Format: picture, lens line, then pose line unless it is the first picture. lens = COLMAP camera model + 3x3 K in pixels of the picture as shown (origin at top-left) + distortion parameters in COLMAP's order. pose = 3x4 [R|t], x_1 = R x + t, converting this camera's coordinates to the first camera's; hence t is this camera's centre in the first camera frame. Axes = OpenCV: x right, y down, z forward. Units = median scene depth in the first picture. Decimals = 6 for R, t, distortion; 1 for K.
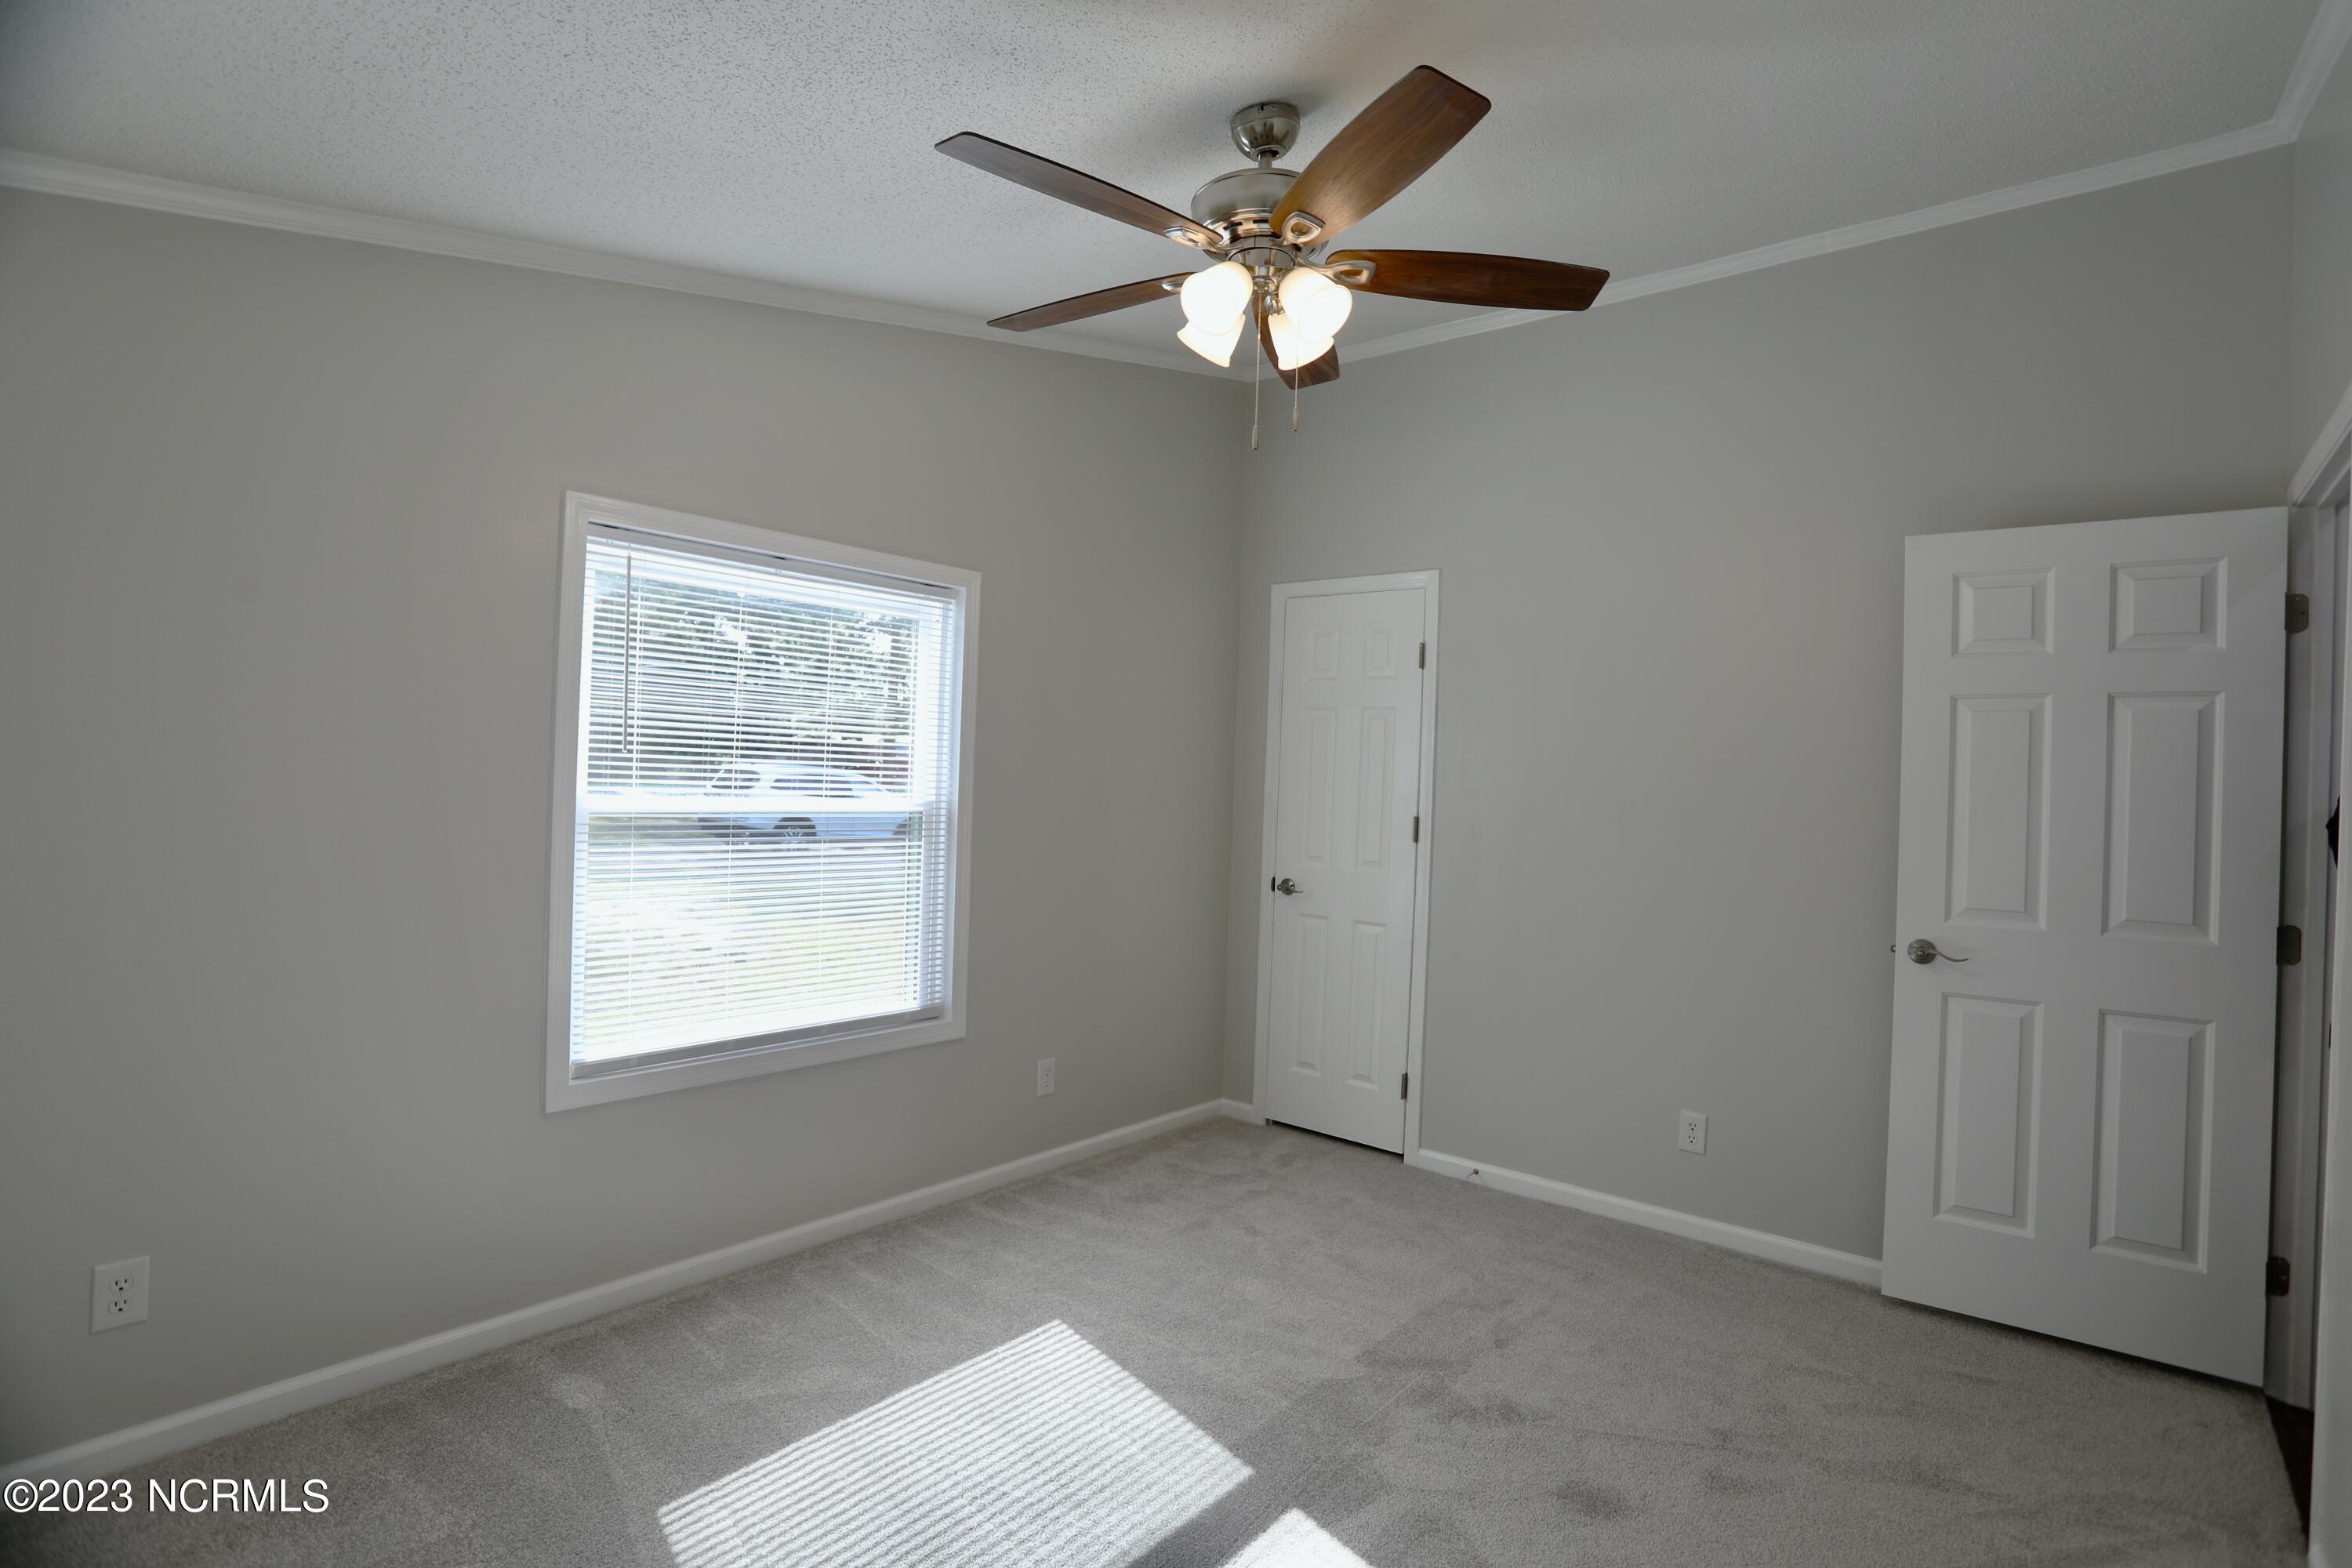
lens RADIAL K [[1142.0, 0, 1181.1], [0, 1142.0, 774.1], [0, 0, 1]] dist [-0.069716, 0.025474]
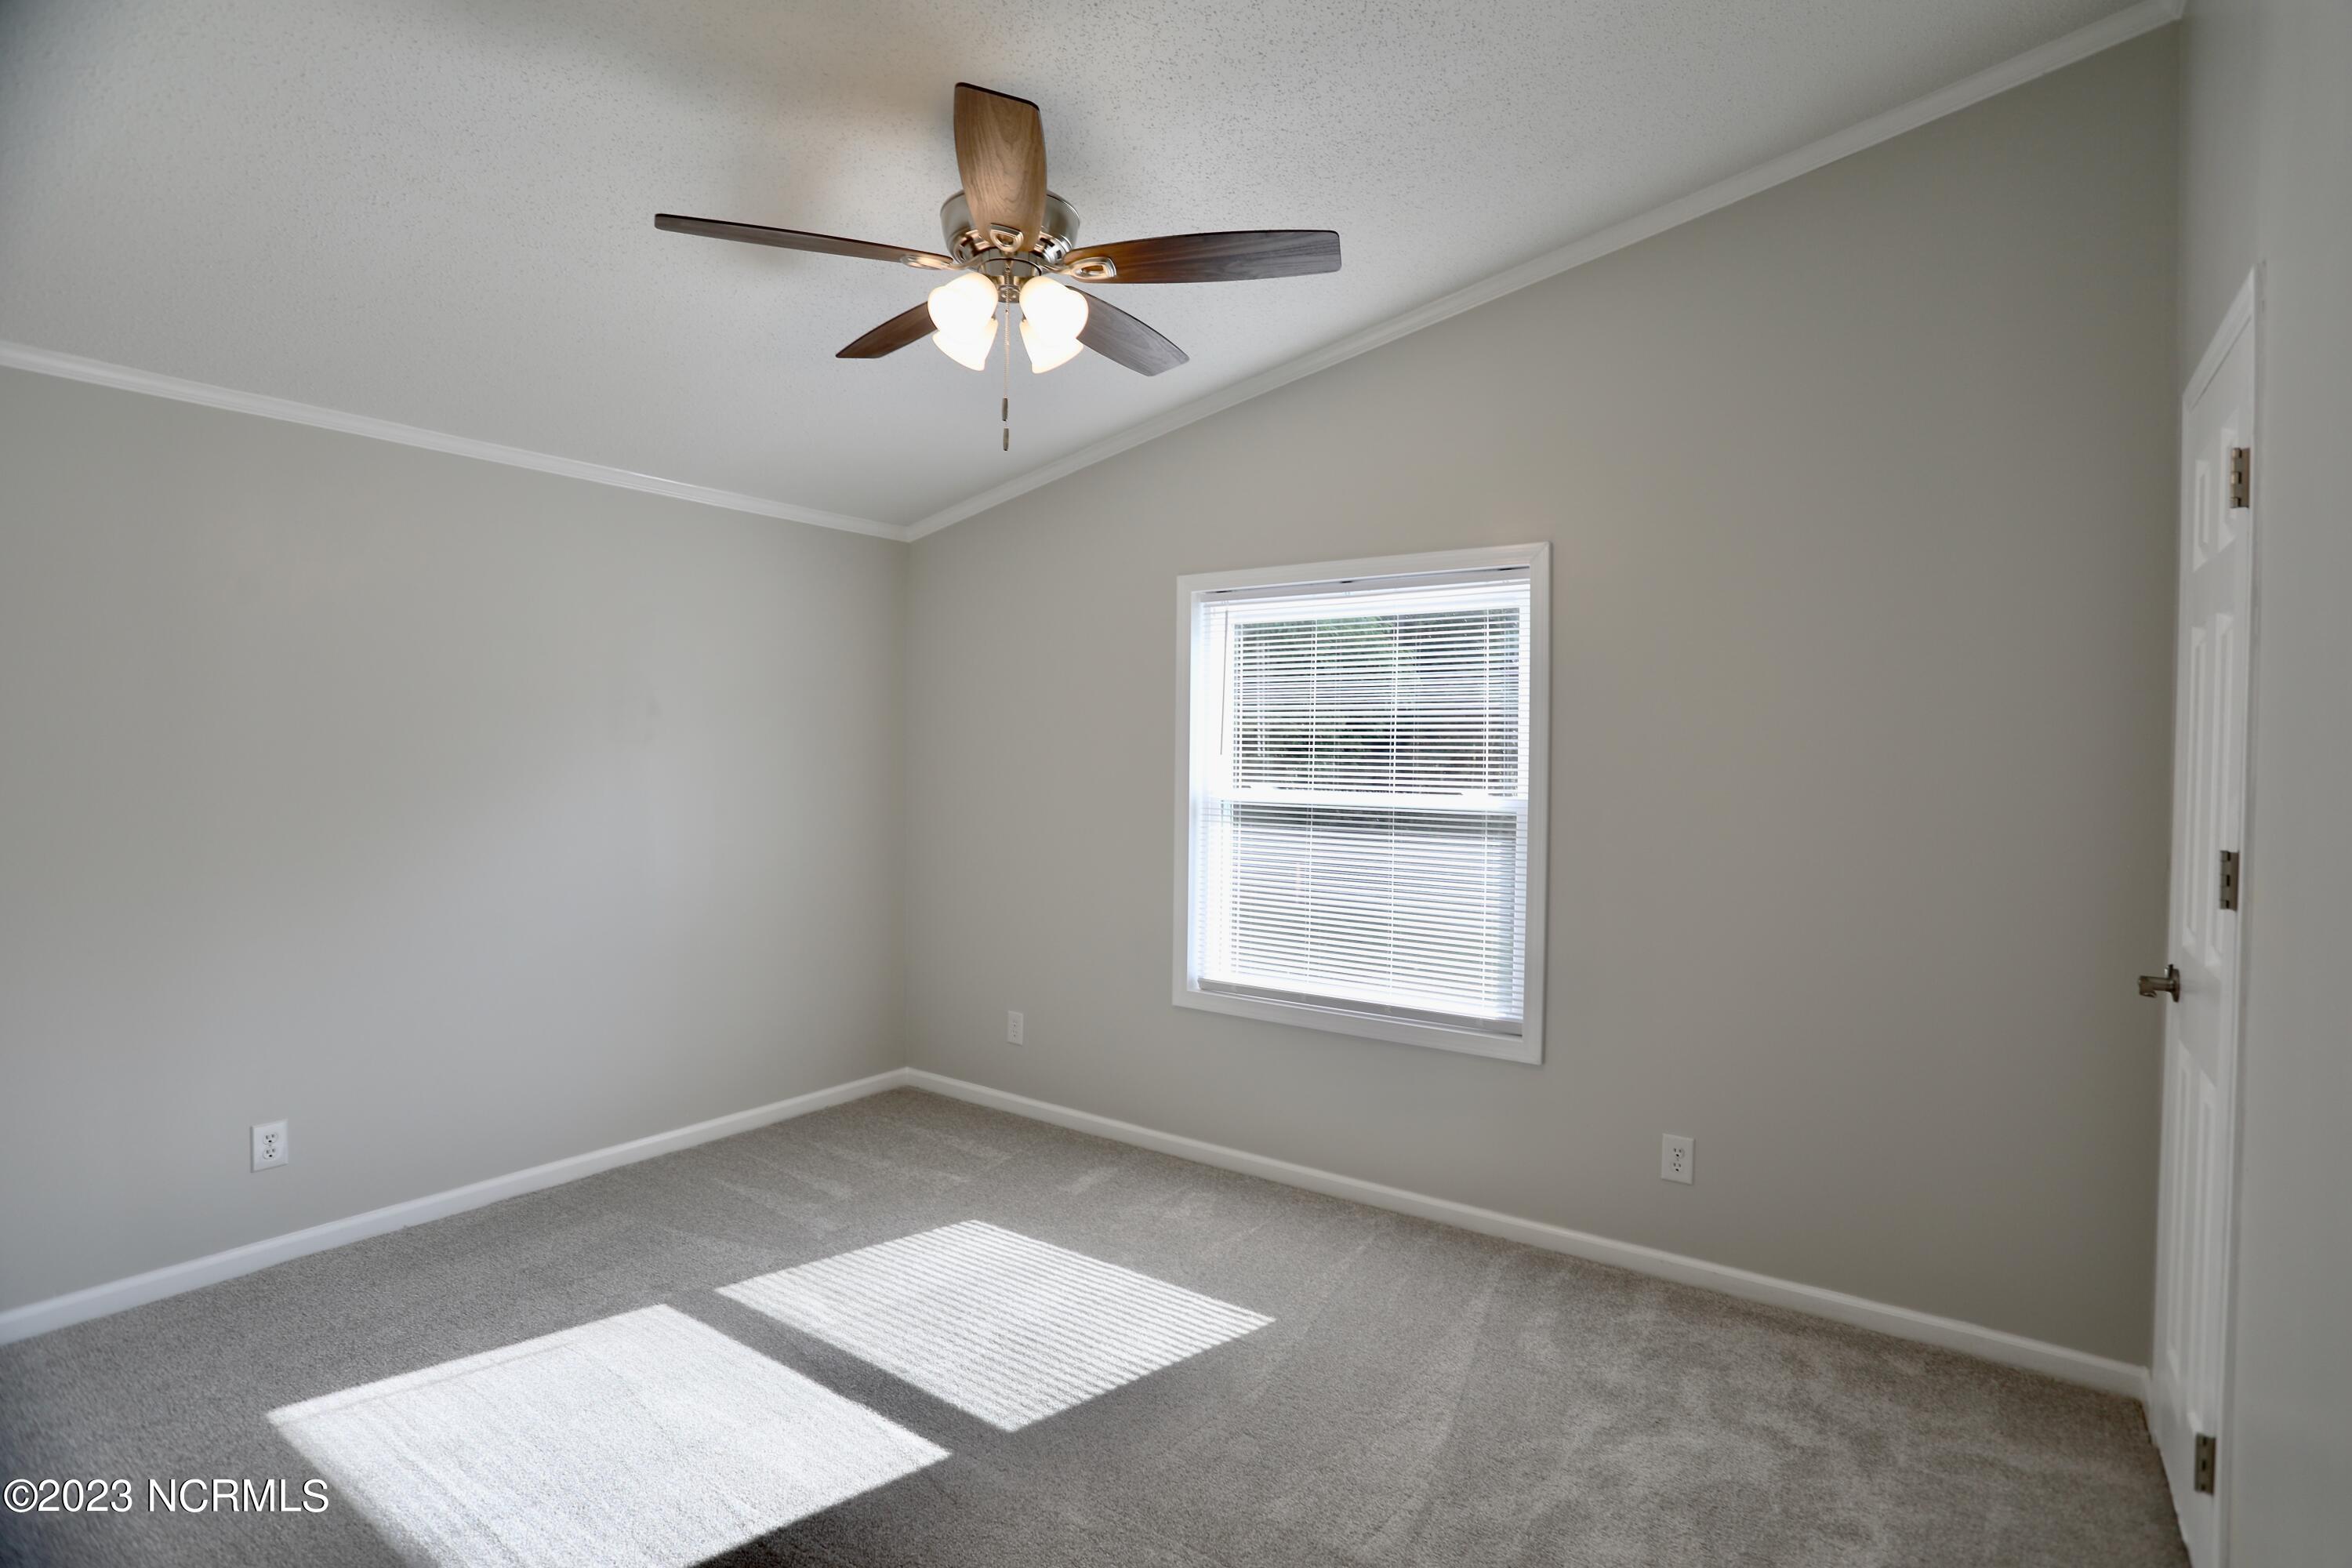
lens RADIAL K [[1142.0, 0, 1131.3], [0, 1142.0, 743.5], [0, 0, 1]] dist [-0.069716, 0.025474]
pose [[0.062941, -0.032882, -0.997475, 0.707092], [0.000510, 0.999458, -0.032916, 0.008767], [0.998017, 0.001563, 0.062924, 0.650779]]
